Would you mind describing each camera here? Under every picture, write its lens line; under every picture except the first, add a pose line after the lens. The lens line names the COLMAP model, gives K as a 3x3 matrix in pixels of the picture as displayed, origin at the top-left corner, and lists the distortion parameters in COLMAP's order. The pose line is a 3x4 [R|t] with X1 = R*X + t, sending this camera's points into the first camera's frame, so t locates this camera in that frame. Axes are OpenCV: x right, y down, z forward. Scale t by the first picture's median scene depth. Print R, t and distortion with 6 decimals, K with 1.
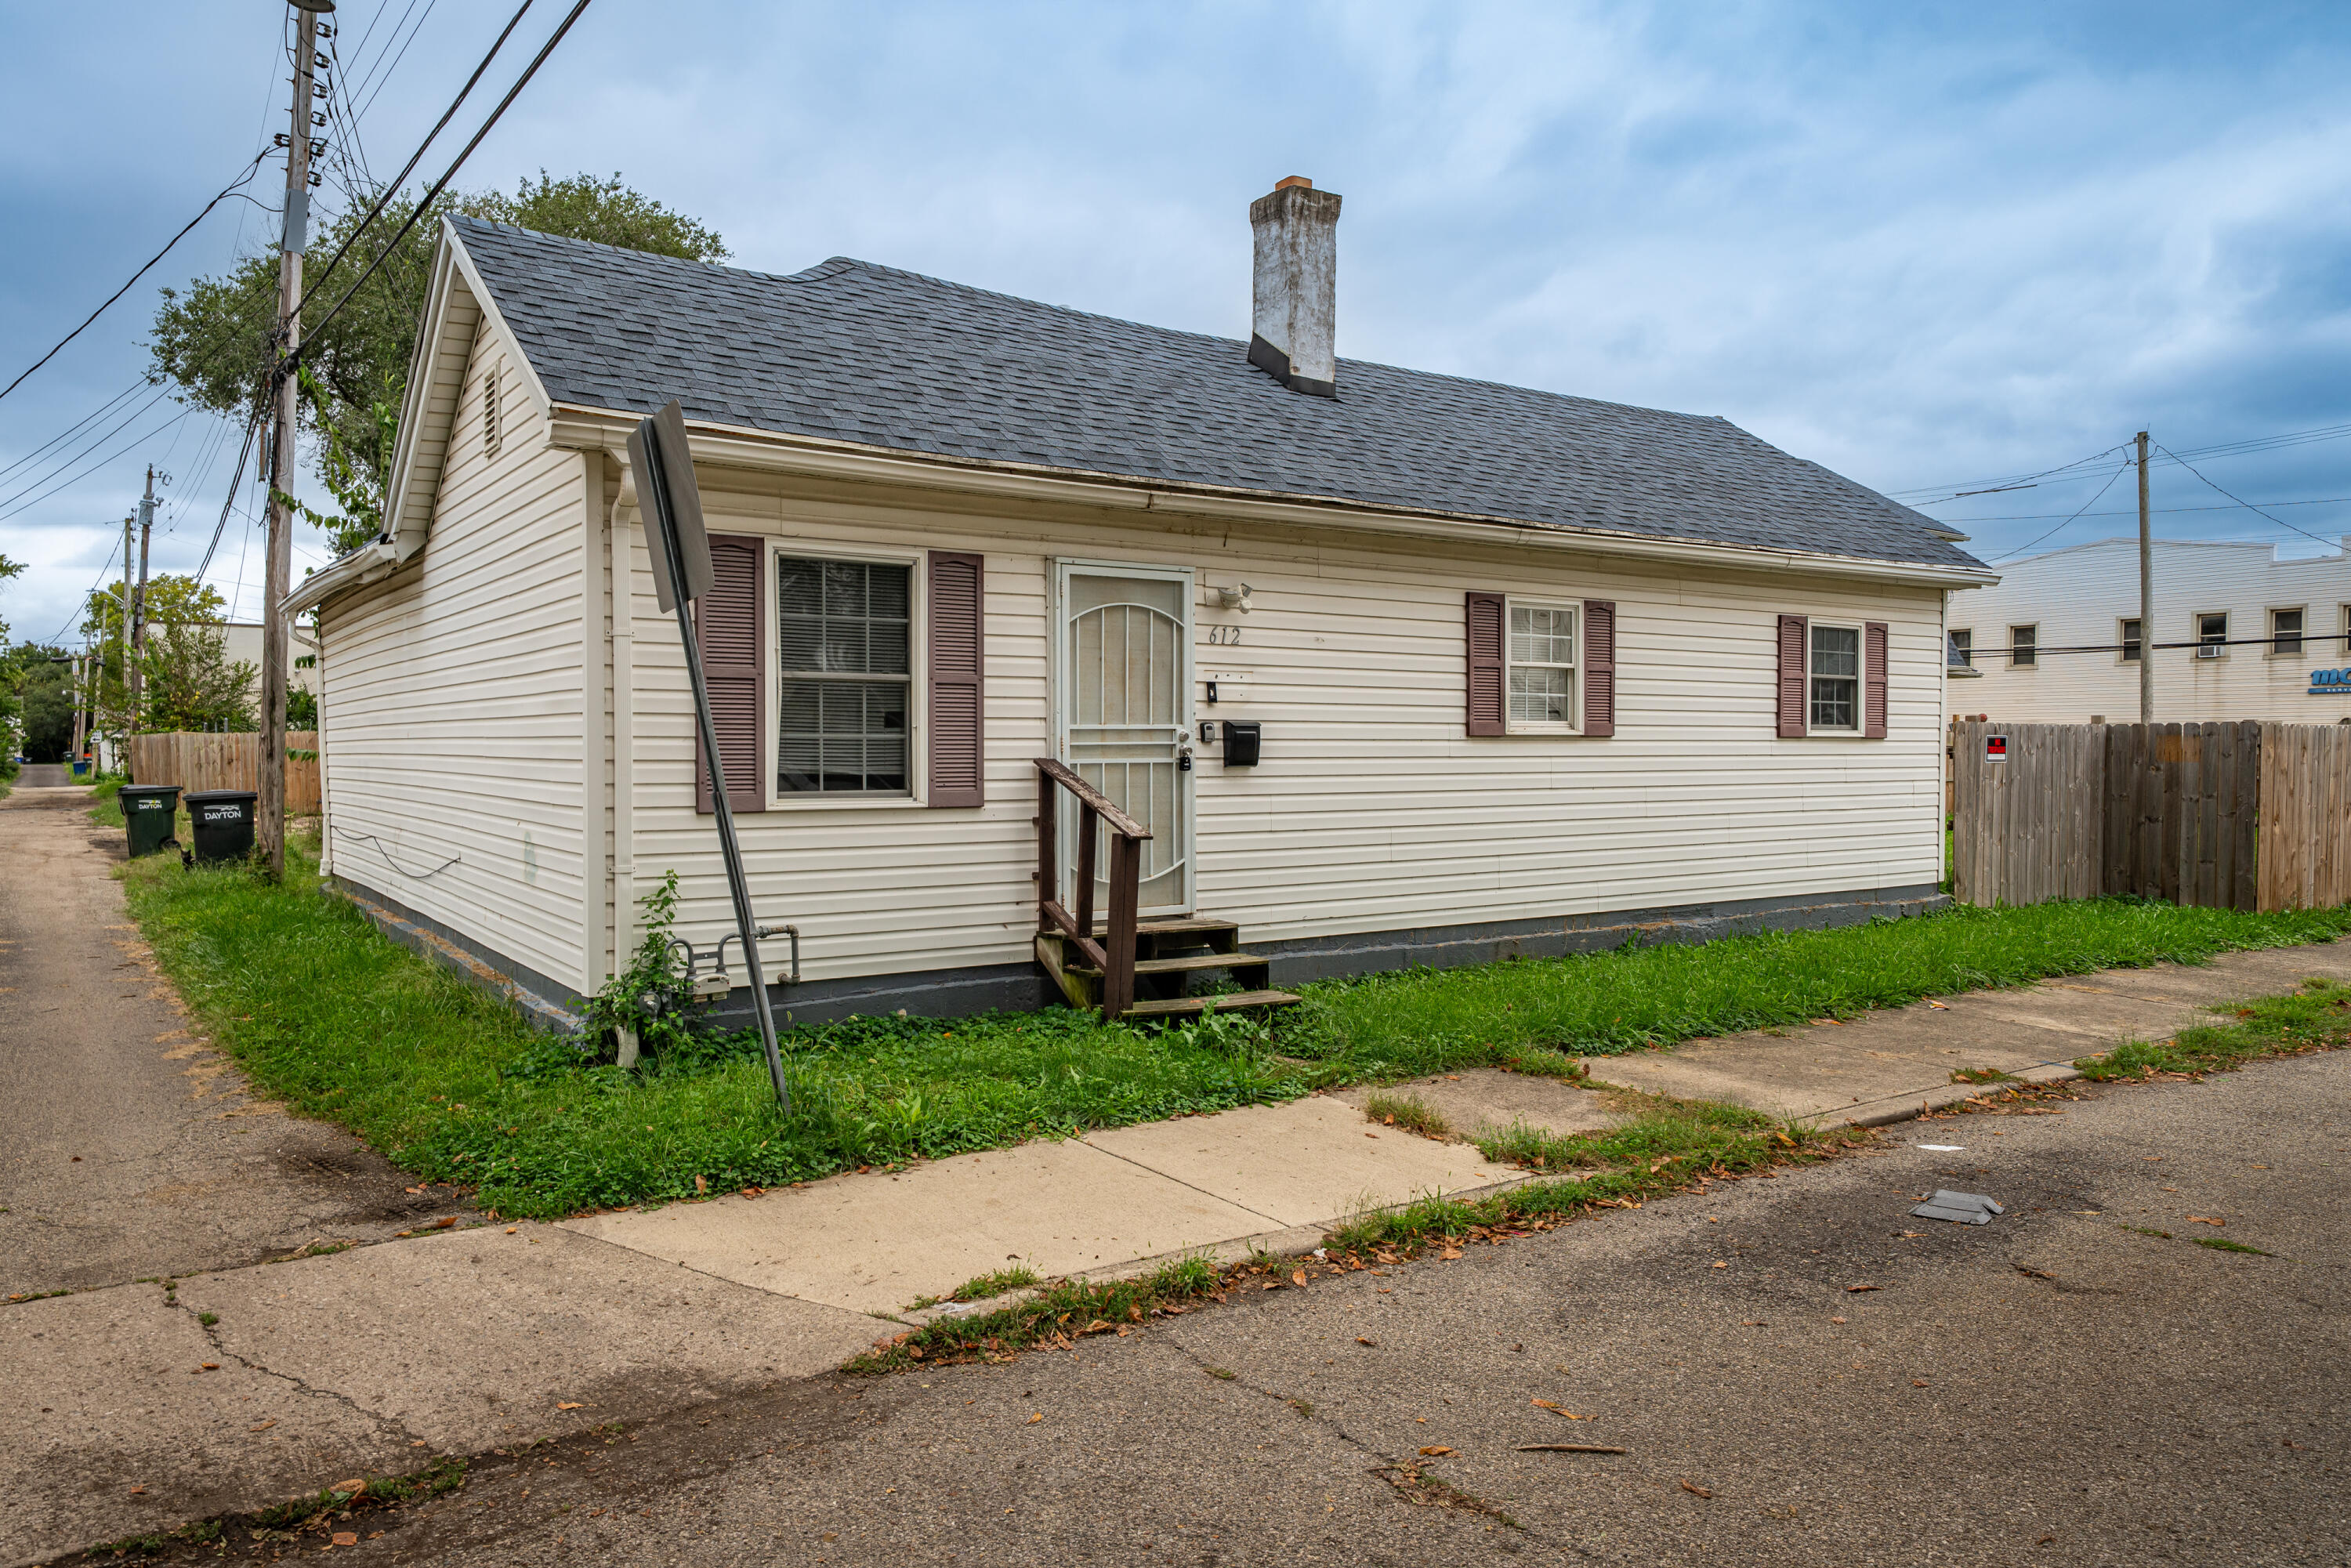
lens RADIAL K [[1625.0, 0, 1173.1], [0, 1625.0, 782.6], [0, 0, 1]] dist [-0.004204, 0.006516]
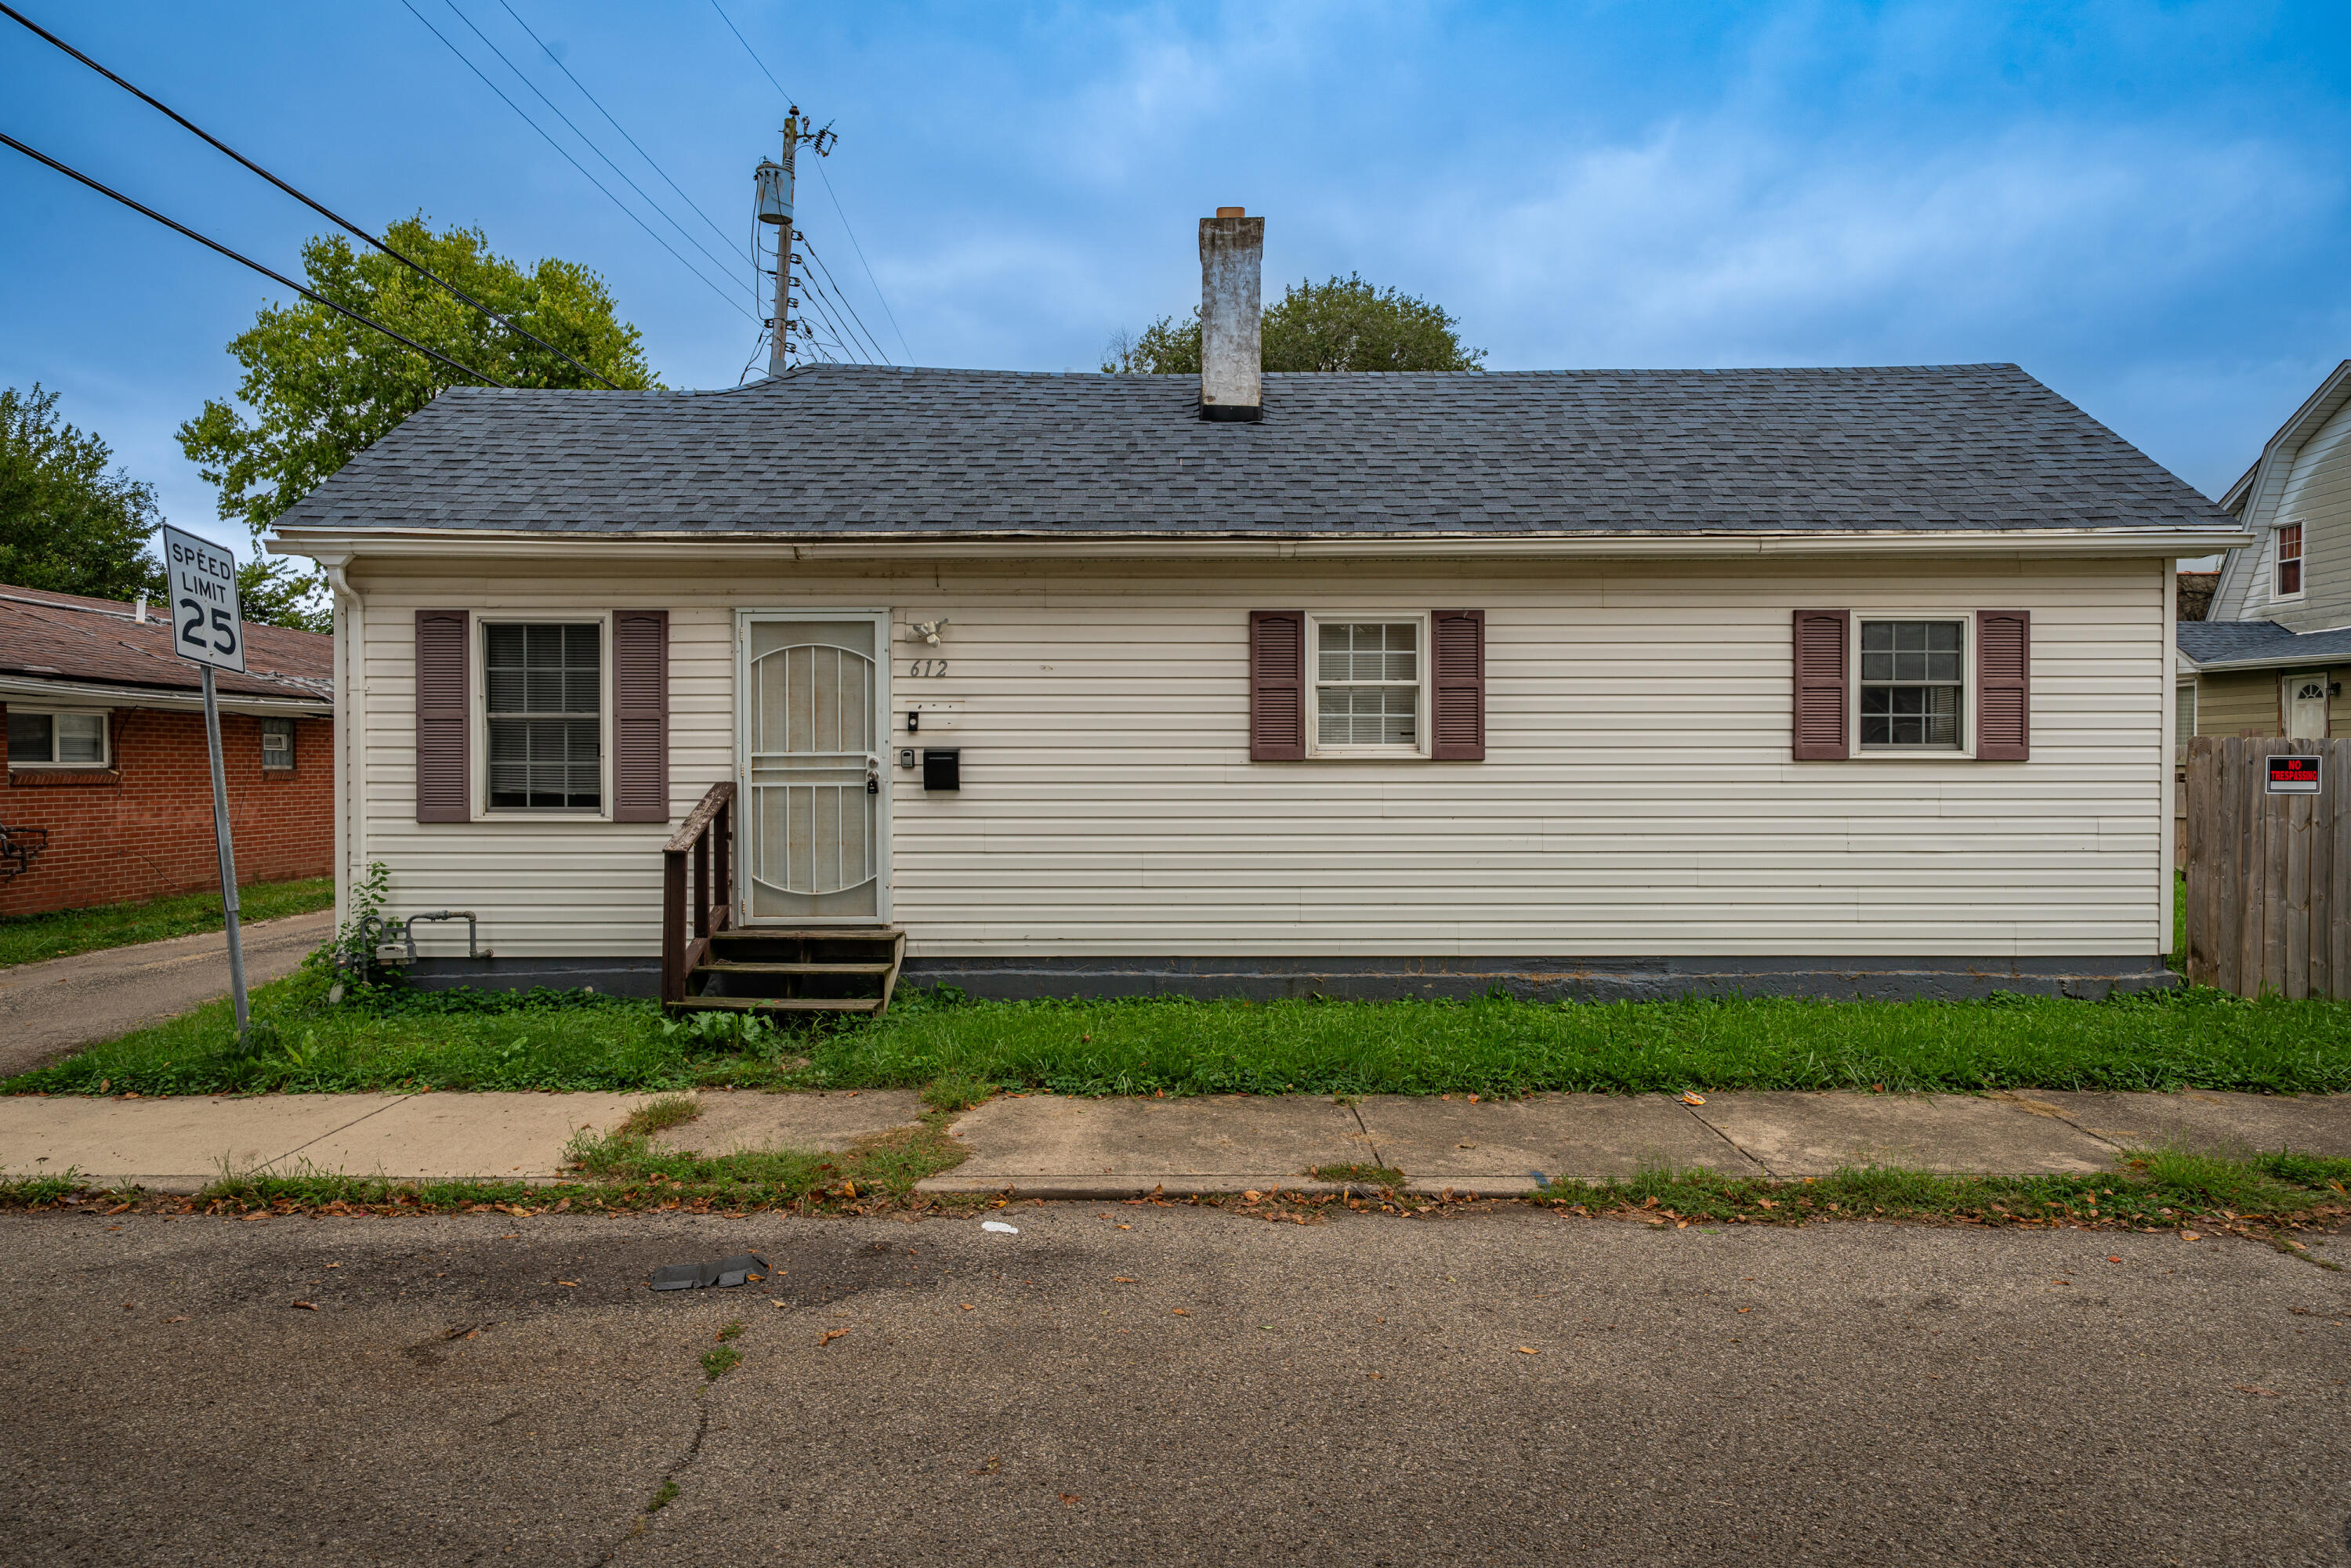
lens RADIAL K [[1505.2, 0, 1180.4], [0, 1505.2, 777.9], [0, 0, 1]] dist [-0.003034, -0.001358]
pose [[0.827415, 0.001695, -0.561588, 0.730389], [-0.011969, 0.999822, -0.014617, -0.005655], [0.561463, 0.018816, 0.827288, 0.272572]]
